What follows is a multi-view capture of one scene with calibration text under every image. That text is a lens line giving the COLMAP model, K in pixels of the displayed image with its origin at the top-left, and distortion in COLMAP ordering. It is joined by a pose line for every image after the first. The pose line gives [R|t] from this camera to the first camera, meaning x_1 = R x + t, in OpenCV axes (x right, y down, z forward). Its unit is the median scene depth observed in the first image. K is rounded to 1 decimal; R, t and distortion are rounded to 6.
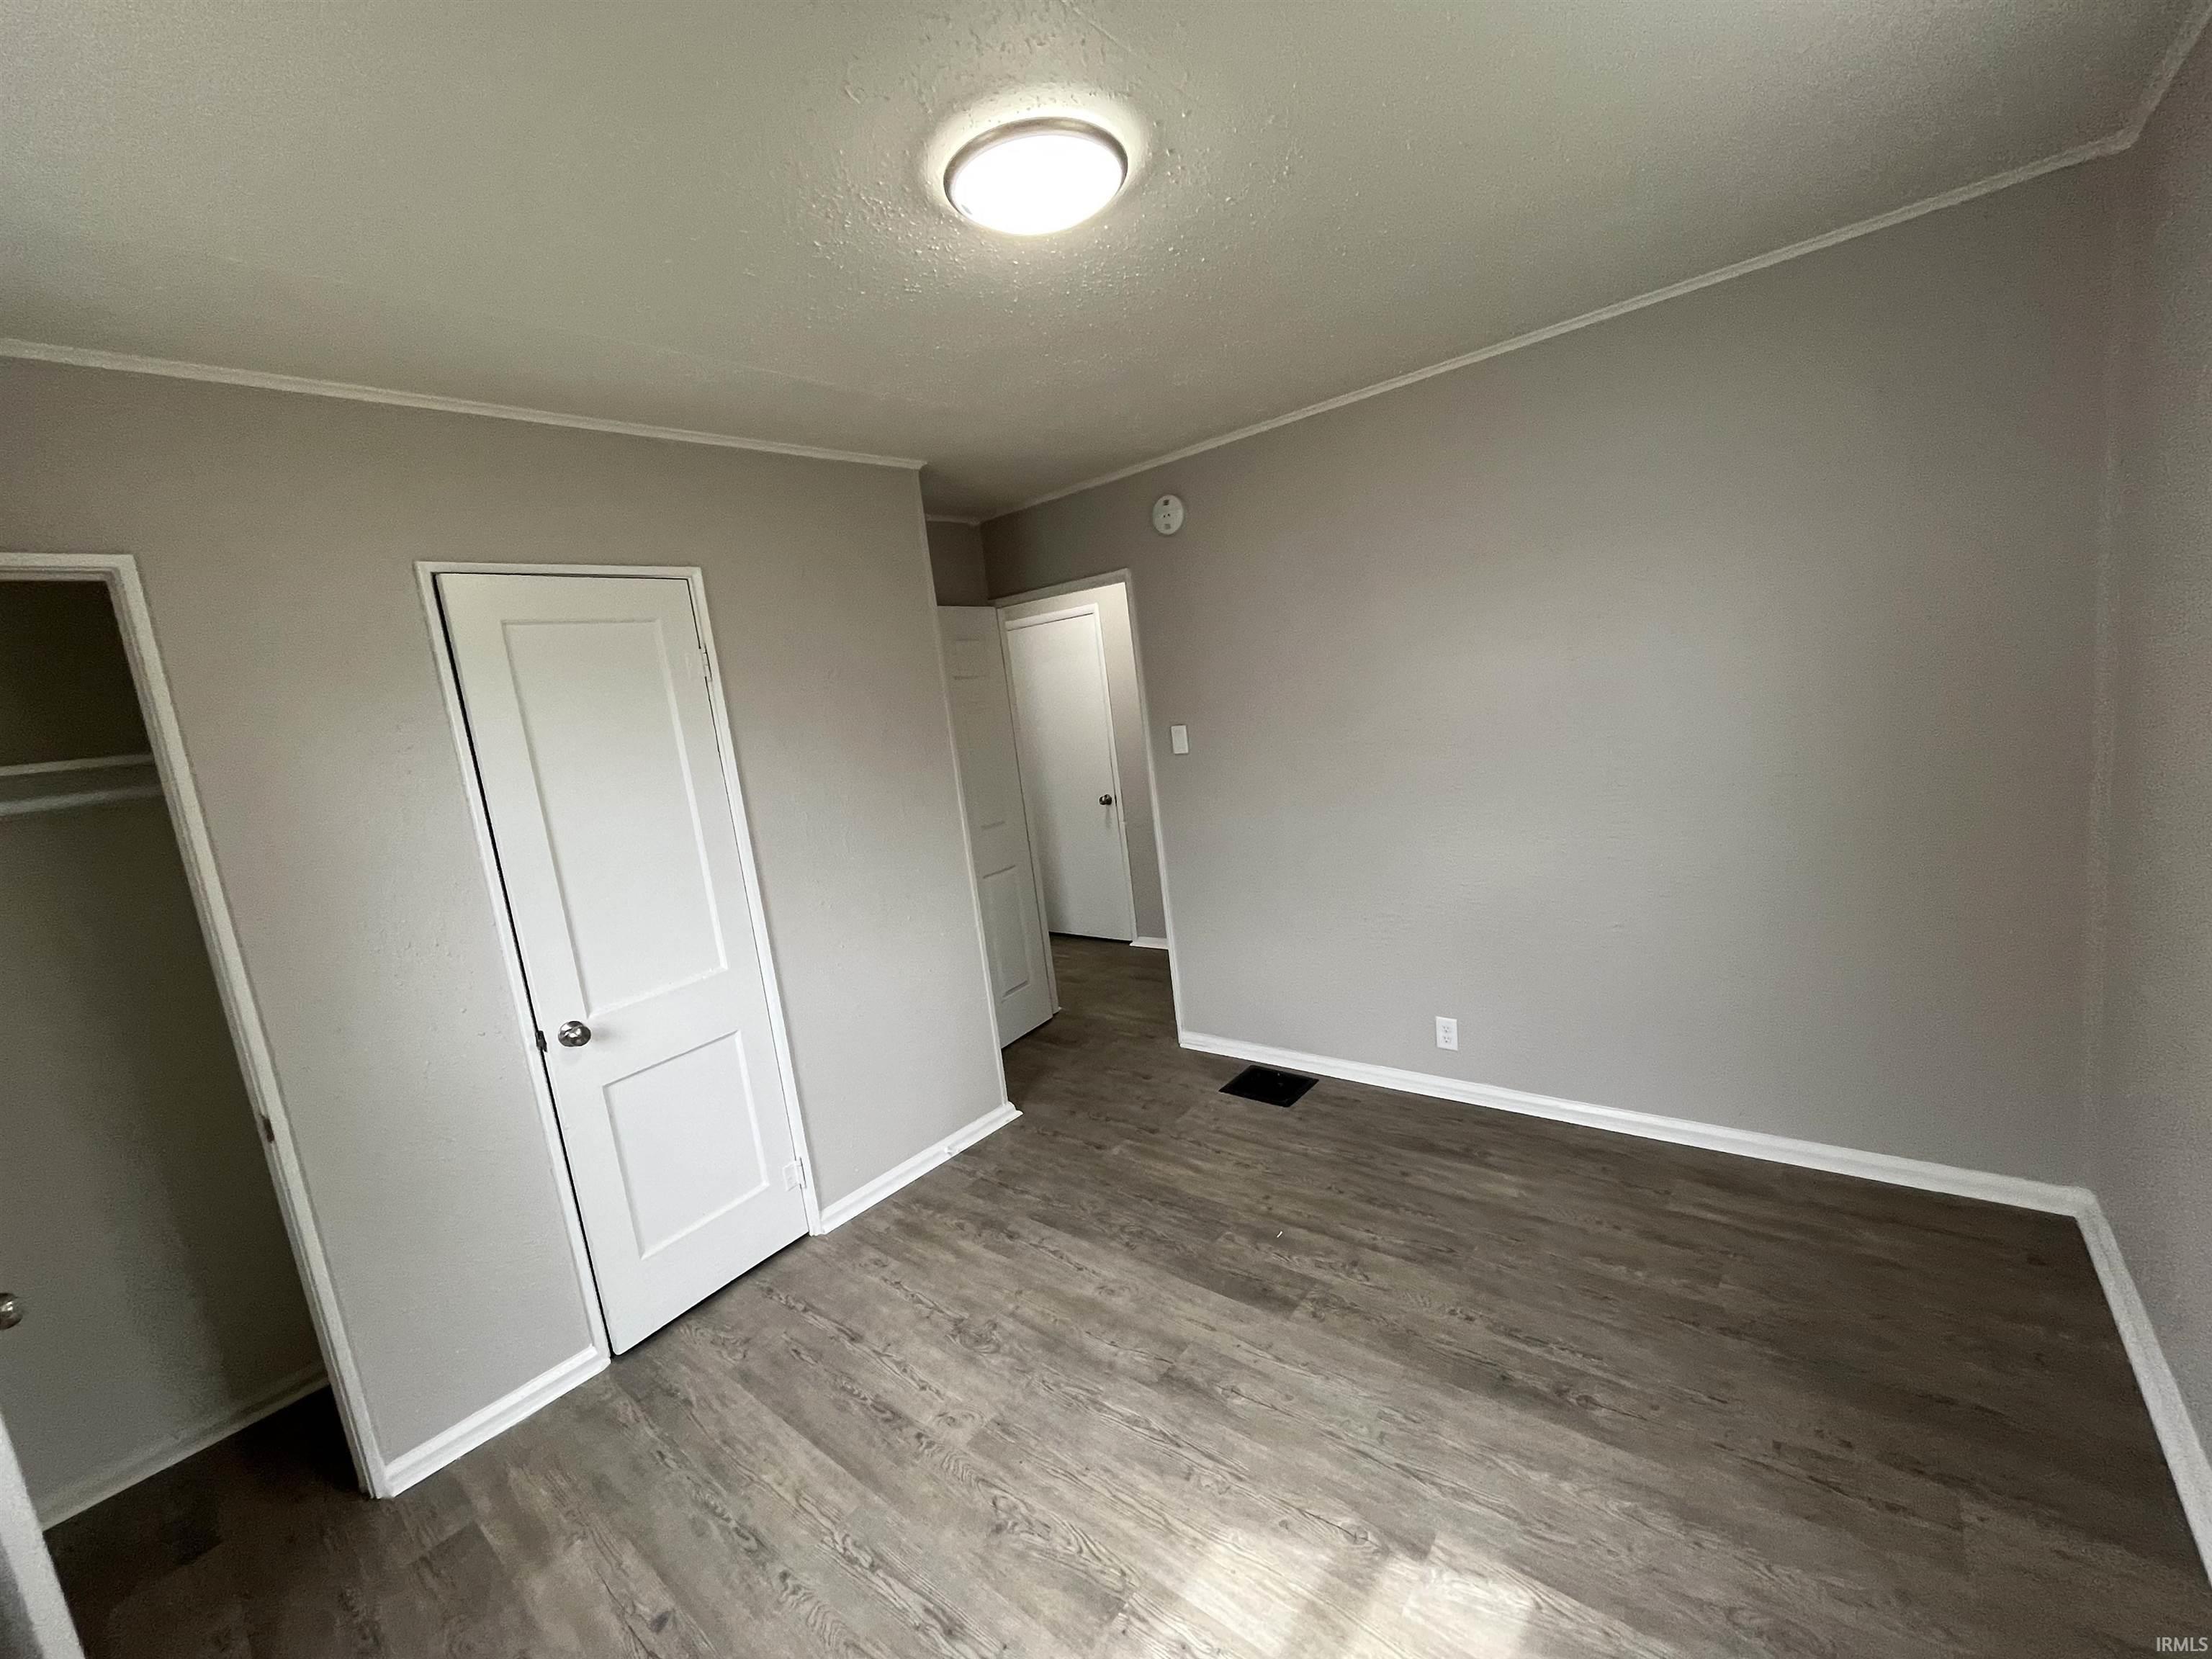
lens RADIAL K [[892.2, 0, 1109.2], [0, 892.2, 829.5], [0, 0, 1]] dist [-0.004609, -0.000540]
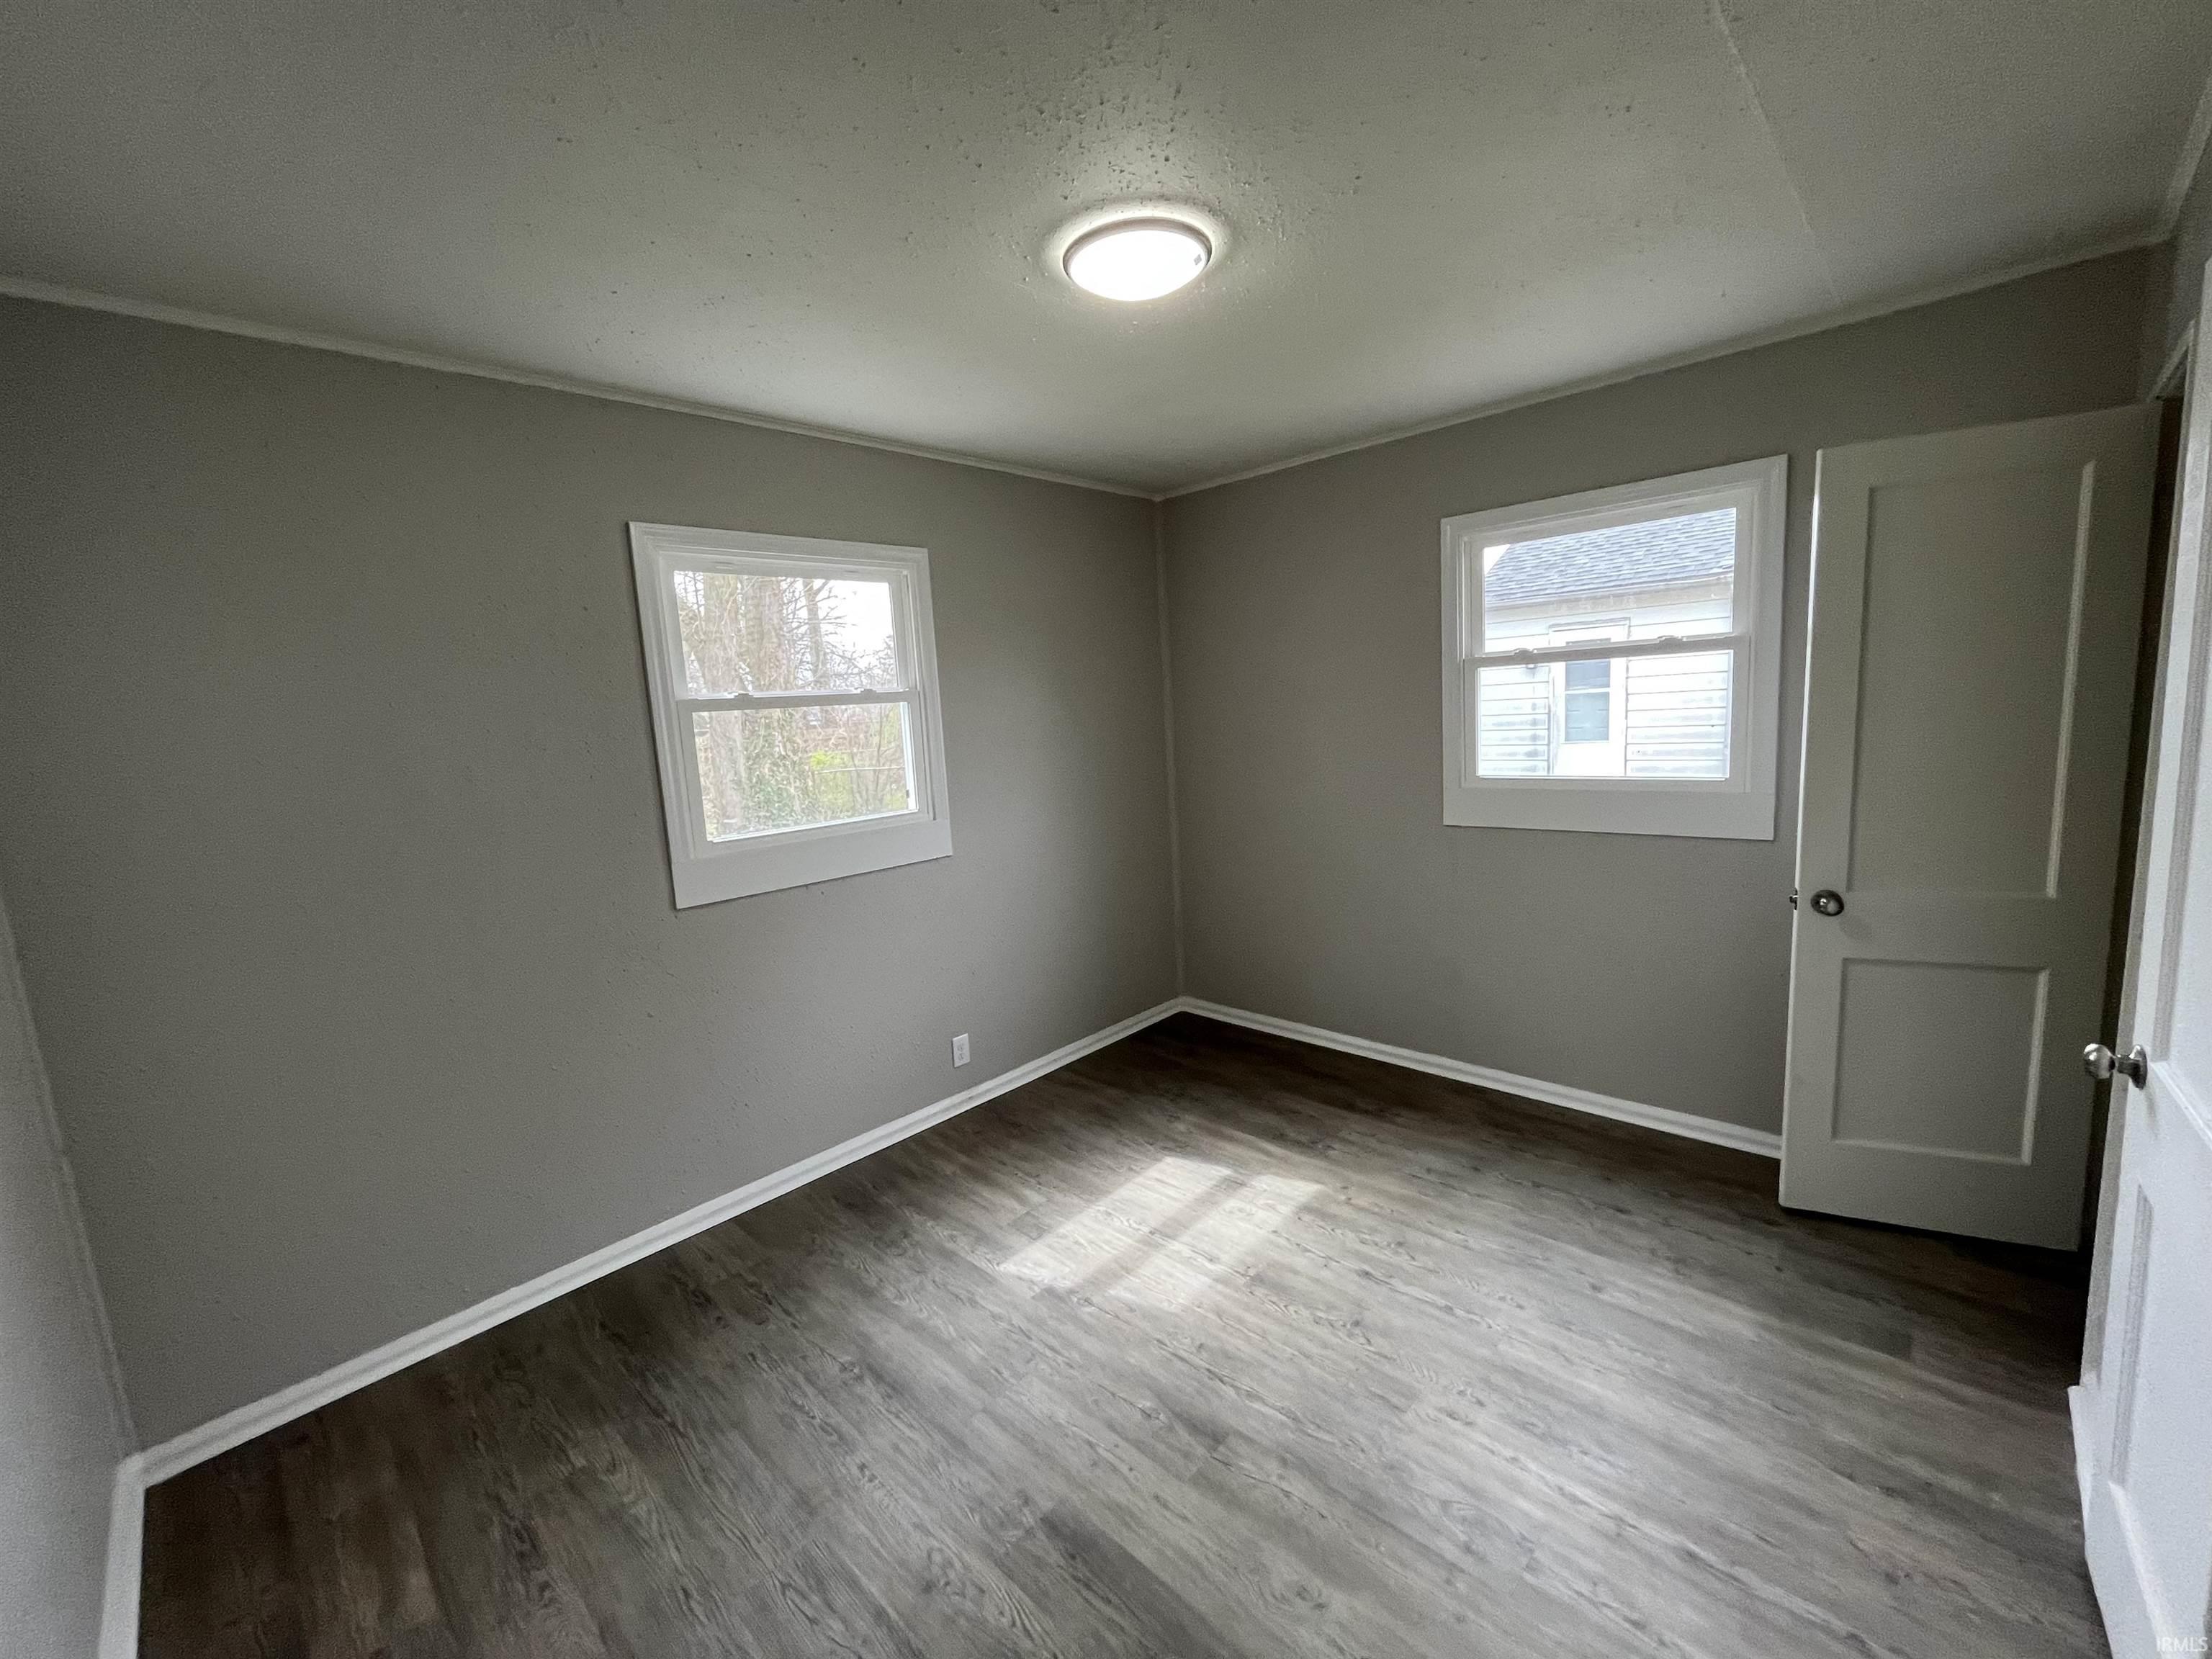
lens RADIAL K [[892.2, 0, 1106.0], [0, 892.2, 832.7], [0, 0, 1]] dist [-0.004609, -0.000540]
pose [[-0.979539, 0.173770, 0.101526, -0.023202], [0.195561, 0.940982, 0.276241, -0.239501], [-0.047532, 0.290444, -0.955711, 1.761268]]
